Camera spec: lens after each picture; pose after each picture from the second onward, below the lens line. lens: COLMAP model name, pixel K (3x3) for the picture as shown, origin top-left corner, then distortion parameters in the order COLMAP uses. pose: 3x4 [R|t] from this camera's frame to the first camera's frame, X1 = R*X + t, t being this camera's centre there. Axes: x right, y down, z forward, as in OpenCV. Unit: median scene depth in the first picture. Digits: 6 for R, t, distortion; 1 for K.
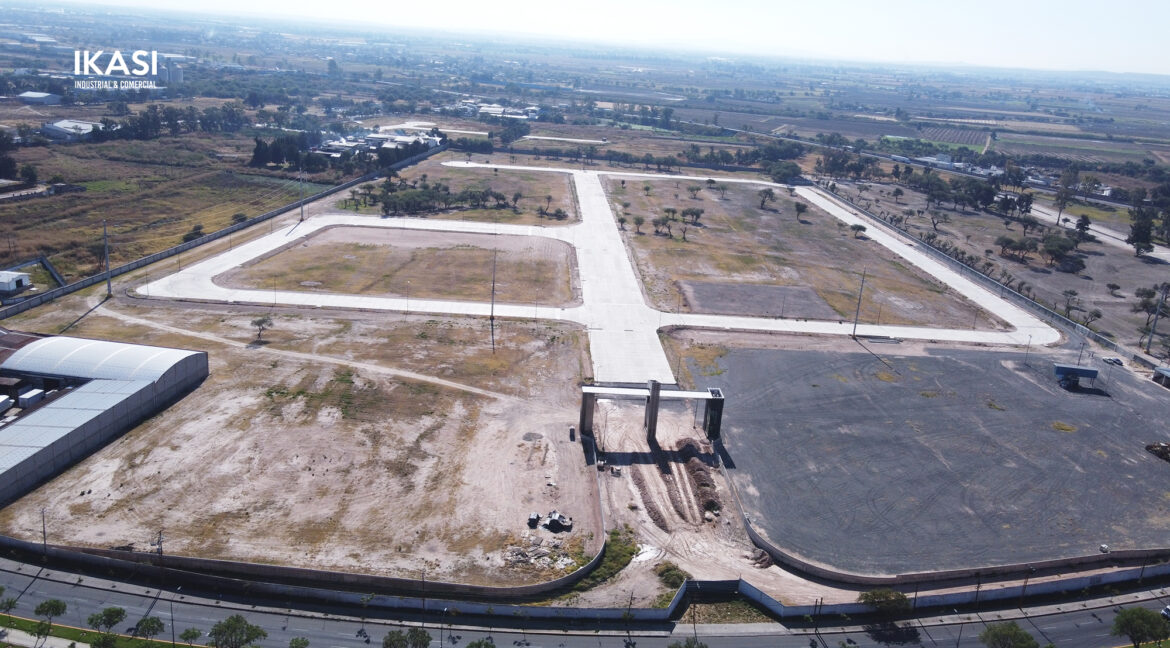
lens RADIAL K [[899.4, 0, 583.5], [0, 899.4, 318.5], [0, 0, 1]] dist [-0.005696, 0.039835]
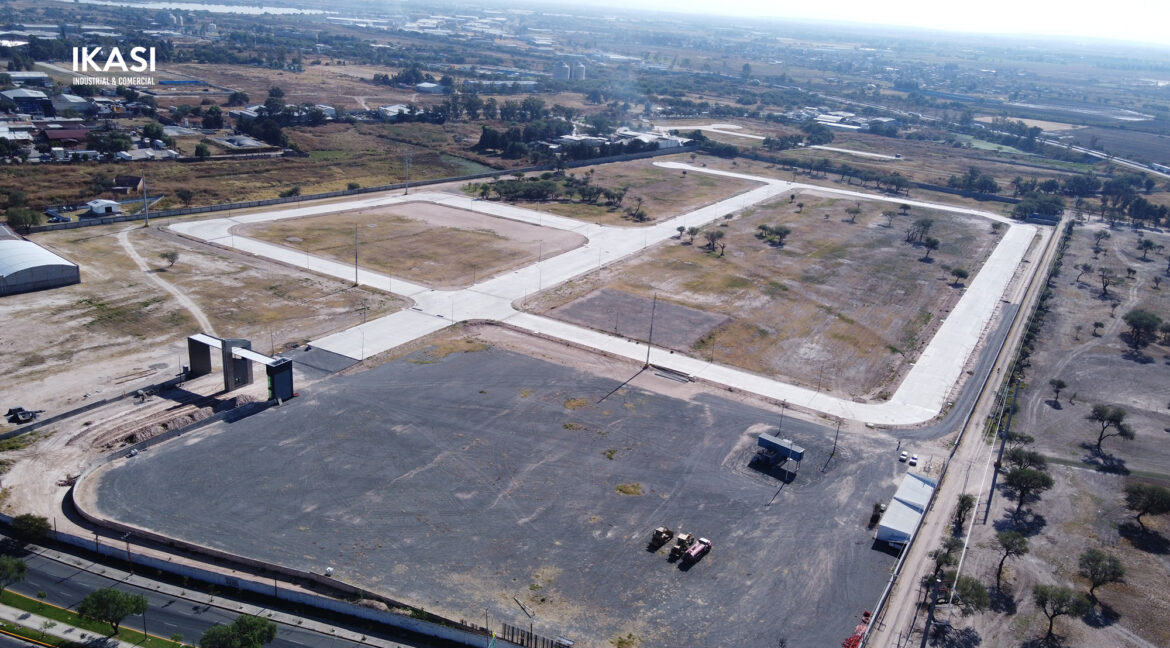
lens RADIAL K [[899.4, 0, 583.5], [0, 899.4, 318.5], [0, 0, 1]] dist [-0.005696, 0.039835]
pose [[0.842145, 0.169029, -0.512075, 0.632773], [-0.171682, 0.984234, 0.042538, -0.049619], [0.511192, 0.052091, 0.857887, 0.153111]]
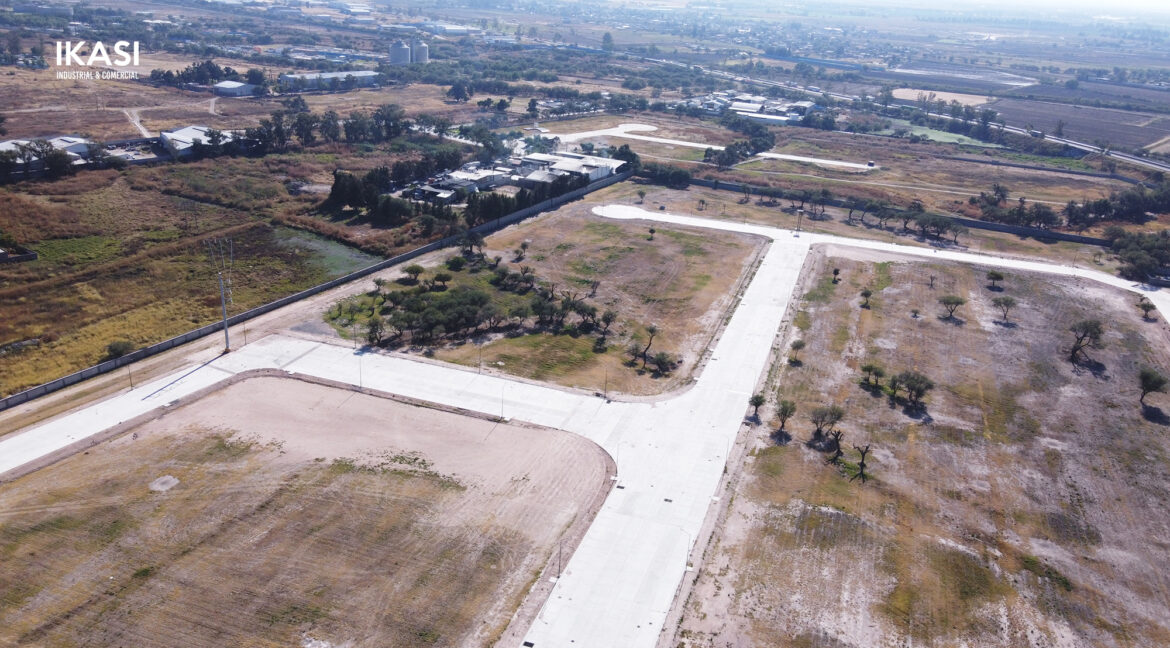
lens RADIAL K [[899.4, 0, 583.5], [0, 899.4, 318.5], [0, 0, 1]] dist [-0.005696, 0.039835]
pose [[0.934132, 0.112881, -0.338608, 0.166045], [-0.098150, 0.993338, 0.060379, -0.243591], [0.343168, -0.023167, 0.938988, 0.613293]]
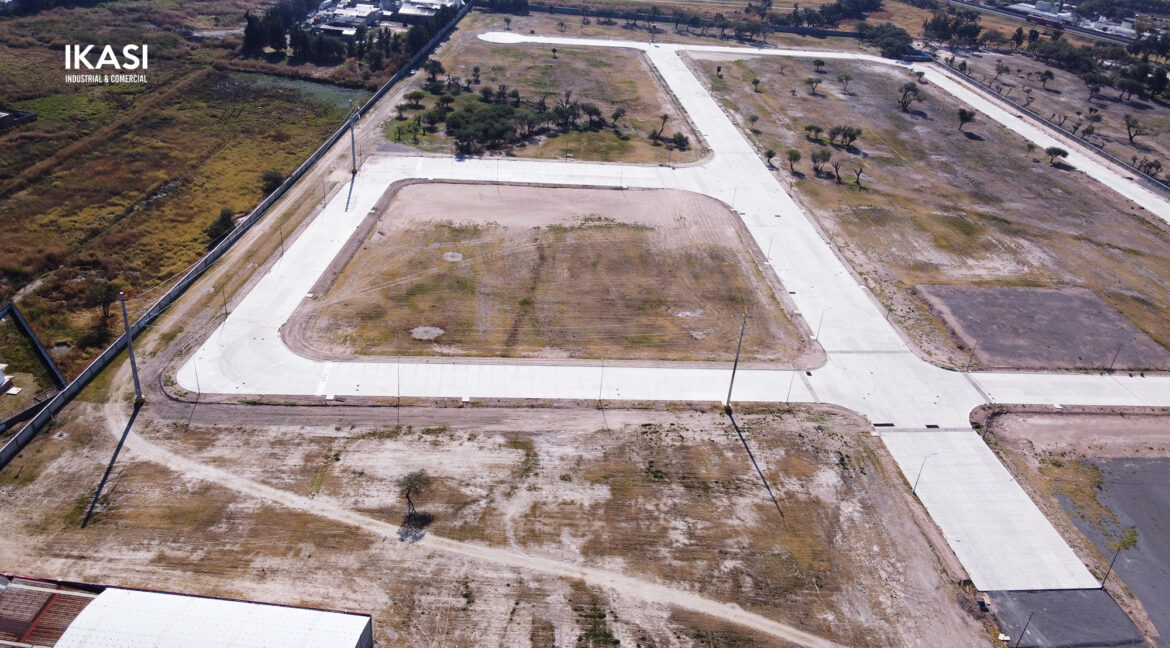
lens RADIAL K [[899.4, 0, 583.5], [0, 899.4, 318.5], [0, 0, 1]] dist [-0.005696, 0.039835]
pose [[0.998542, -0.018545, 0.050697, -0.209107], [0.007567, 0.977952, 0.208693, -0.178885], [-0.053449, -0.208005, 0.976666, 0.321677]]
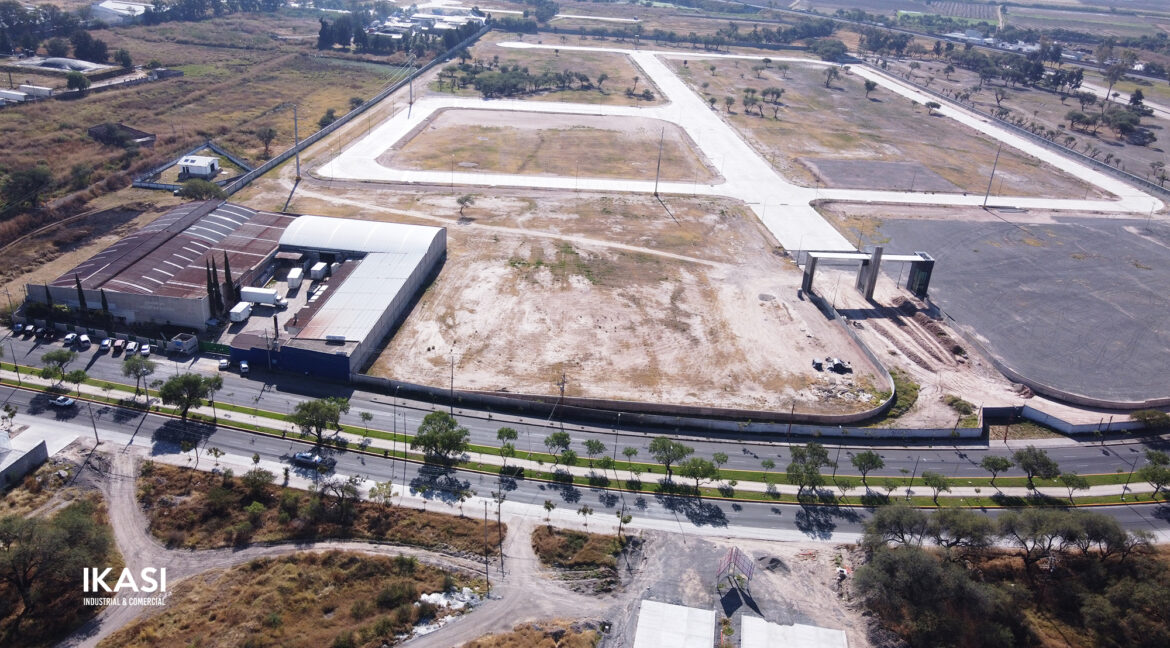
lens RADIAL K [[899.4, 0, 583.5], [0, 899.4, 318.5], [0, 0, 1]] dist [-0.005696, 0.039835]
pose [[0.999083, -0.019666, 0.038023, -0.200694], [0.014652, 0.991674, 0.127934, 0.006565], [-0.040222, -0.127260, 0.991054, -0.063505]]
